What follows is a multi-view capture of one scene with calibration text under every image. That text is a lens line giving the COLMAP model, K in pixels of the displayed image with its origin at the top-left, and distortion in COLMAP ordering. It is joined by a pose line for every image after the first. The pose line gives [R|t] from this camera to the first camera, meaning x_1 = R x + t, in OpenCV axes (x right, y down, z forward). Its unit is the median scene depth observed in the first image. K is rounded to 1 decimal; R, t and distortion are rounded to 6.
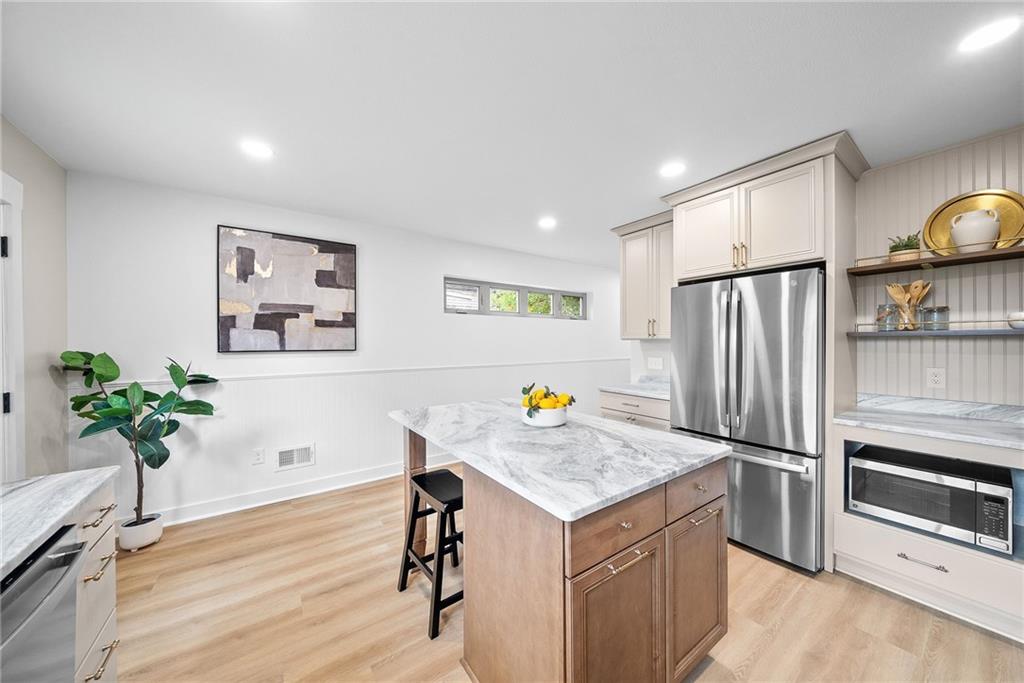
lens RADIAL K [[349.0, 0, 521.5], [0, 349.0, 343.4], [0, 0, 1]] dist [-0.007803, 0.000468]
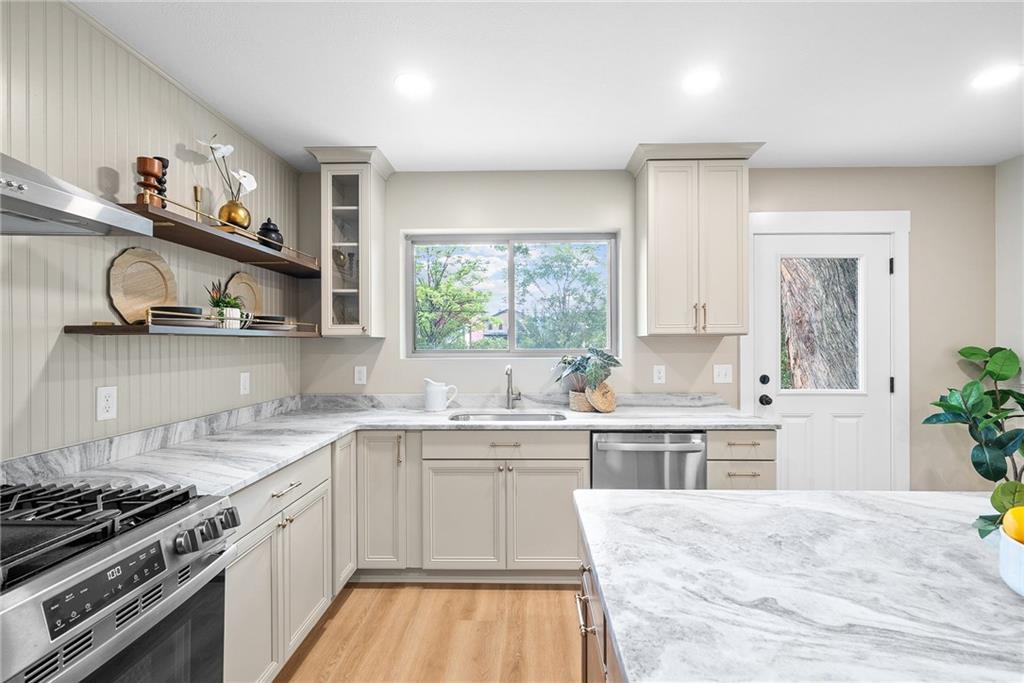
lens RADIAL K [[455.4, 0, 516.5], [0, 455.4, 345.0], [0, 0, 1]] dist [0.001233, -0.000162]
pose [[-0.613086, 0.010294, -0.789949, 0.656788], [0.004279, 0.999944, 0.009710, -0.003265], [0.790005, 0.002573, -0.613095, 0.812400]]
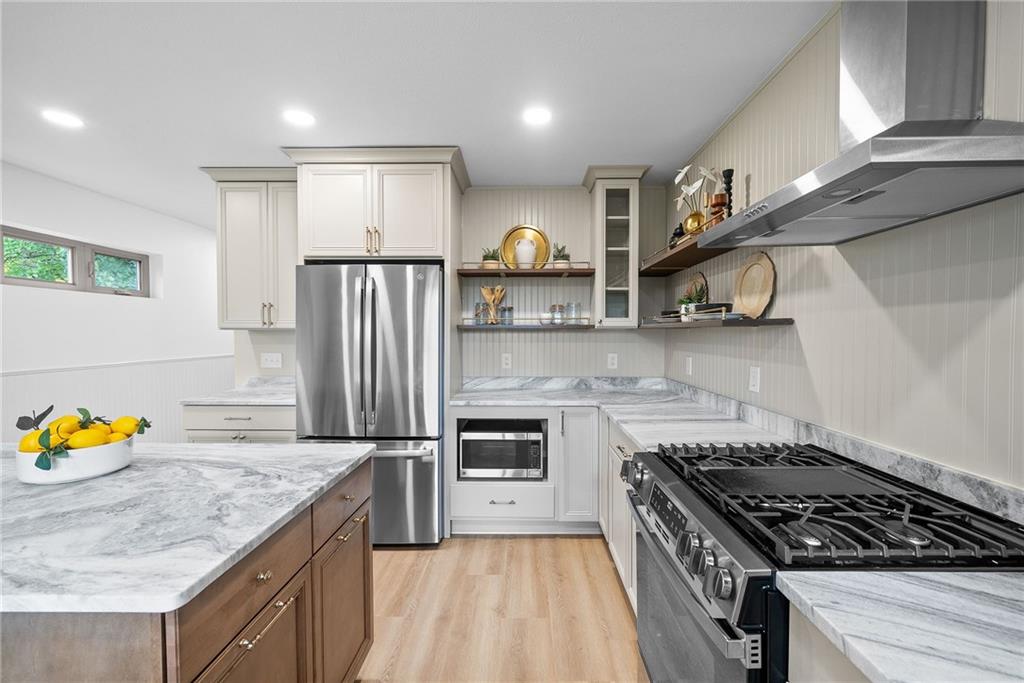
lens RADIAL K [[414.5, 0, 517.6], [0, 414.5, 343.1], [0, 0, 1]] dist [0.005813, -0.001148]
pose [[0.601705, -0.015531, 0.798568, -0.043051], [-0.001451, 0.999788, 0.020537, -0.000183], [-0.798717, -0.013516, 0.601554, 0.015231]]
